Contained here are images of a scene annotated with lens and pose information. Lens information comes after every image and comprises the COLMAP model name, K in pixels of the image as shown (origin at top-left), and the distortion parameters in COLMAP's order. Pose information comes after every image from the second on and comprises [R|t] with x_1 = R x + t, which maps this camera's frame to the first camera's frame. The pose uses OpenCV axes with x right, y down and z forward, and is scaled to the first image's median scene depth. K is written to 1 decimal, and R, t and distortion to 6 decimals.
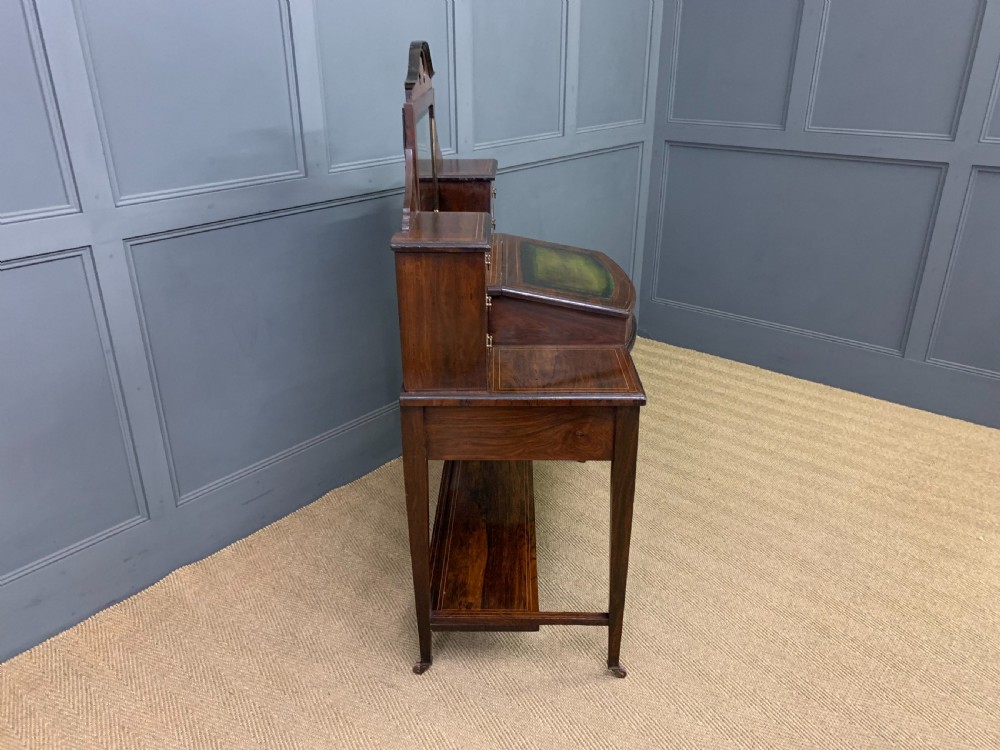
lens RADIAL K [[774.8, 0, 501.5], [0, 774.8, 376.8], [0, 0, 1]] dist [0.020494, -0.006906]
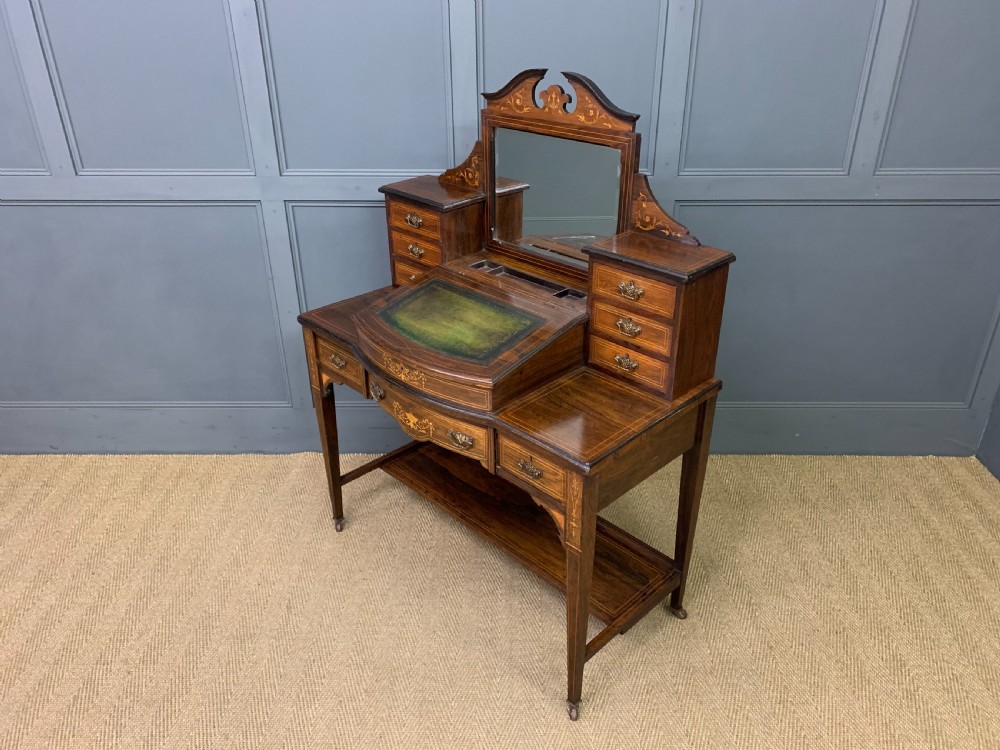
lens RADIAL K [[766.4, 0, 499.7], [0, 766.4, 374.1], [0, 0, 1]] dist [0.122093, -0.267086]
pose [[-0.709001, 0.341140, -0.617205, 0.681997], [-0.275107, 0.672070, 0.687487, -0.795732], [0.649334, 0.657226, -0.382648, 1.513711]]
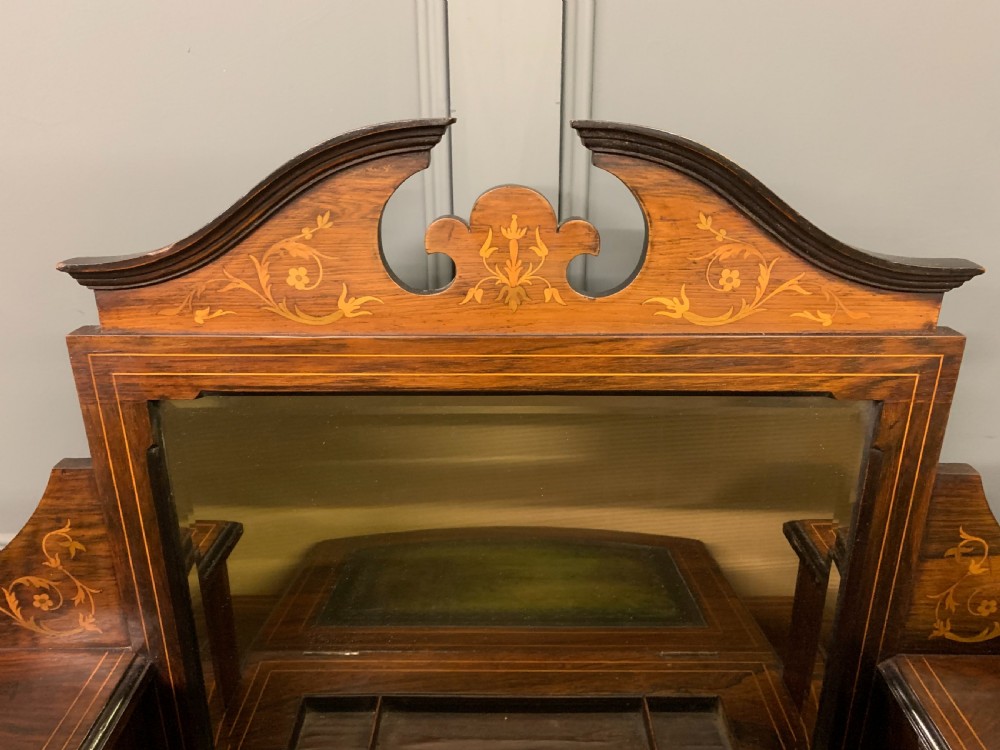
lens RADIAL K [[794.6, 0, 501.8], [0, 794.6, 383.8], [0, 0, 1]] dist [0.021801, -0.014839]
pose [[-0.006172, 0.373233, -0.927717, 0.129863], [-0.405327, 0.847172, 0.343525, -0.414691], [0.914151, 0.378149, 0.146053, 0.929163]]
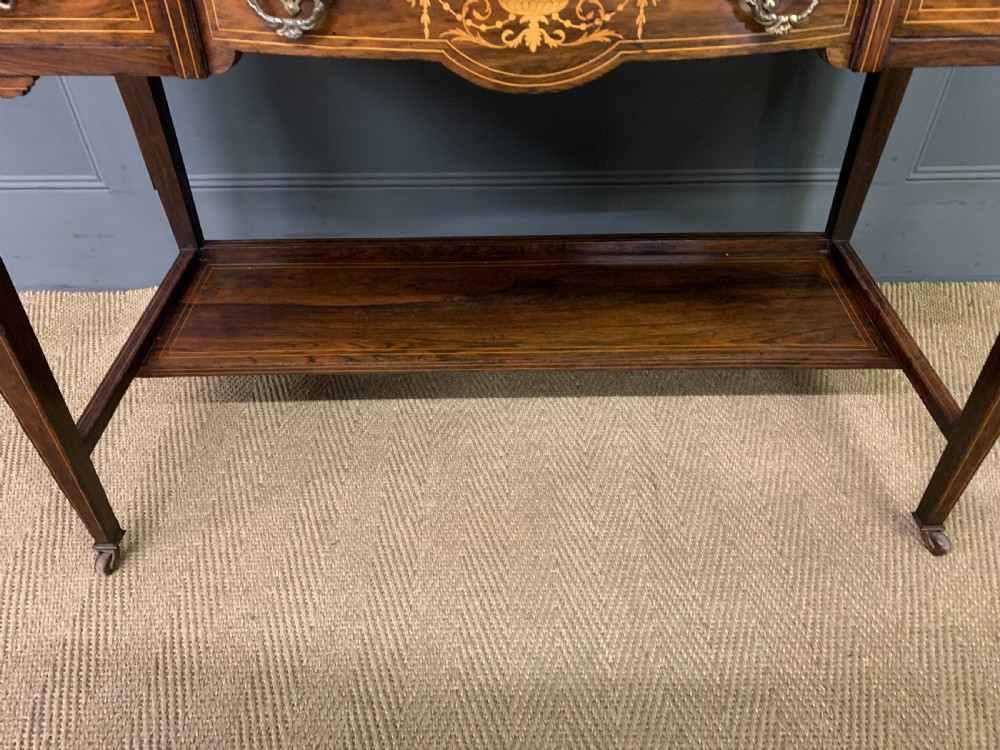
lens RADIAL K [[767.7, 0, 502.5], [0, 767.7, 362.7], [0, 0, 1]] dist [0.037966, -0.043638]
pose [[0.018892, 0.644250, -0.764582, 0.452180], [-0.398430, 0.706226, 0.585233, -0.108843], [0.917004, 0.293576, 0.270030, 1.052111]]
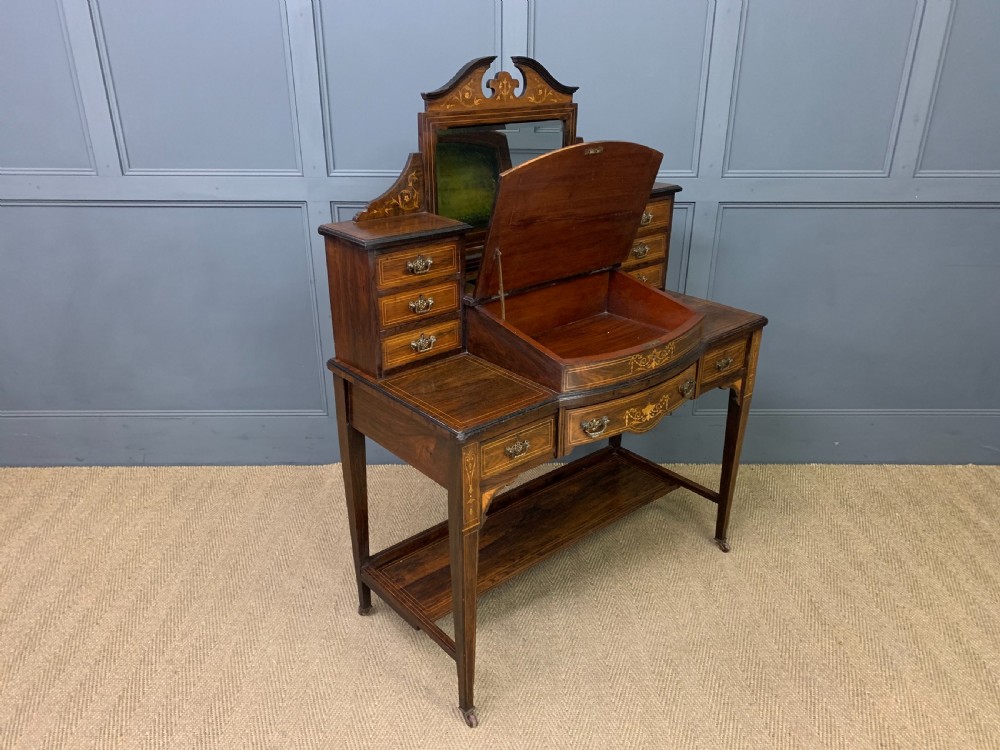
lens RADIAL K [[772.3, 0, 500.5], [0, 772.3, 392.9], [0, 0, 1]] dist [0.013268, -0.000290]
pose [[0.659254, 0.314871, -0.682818, 0.693676], [-0.310210, 0.941109, 0.134473, -0.134934], [0.684948, 0.123165, 0.718106, 0.289987]]
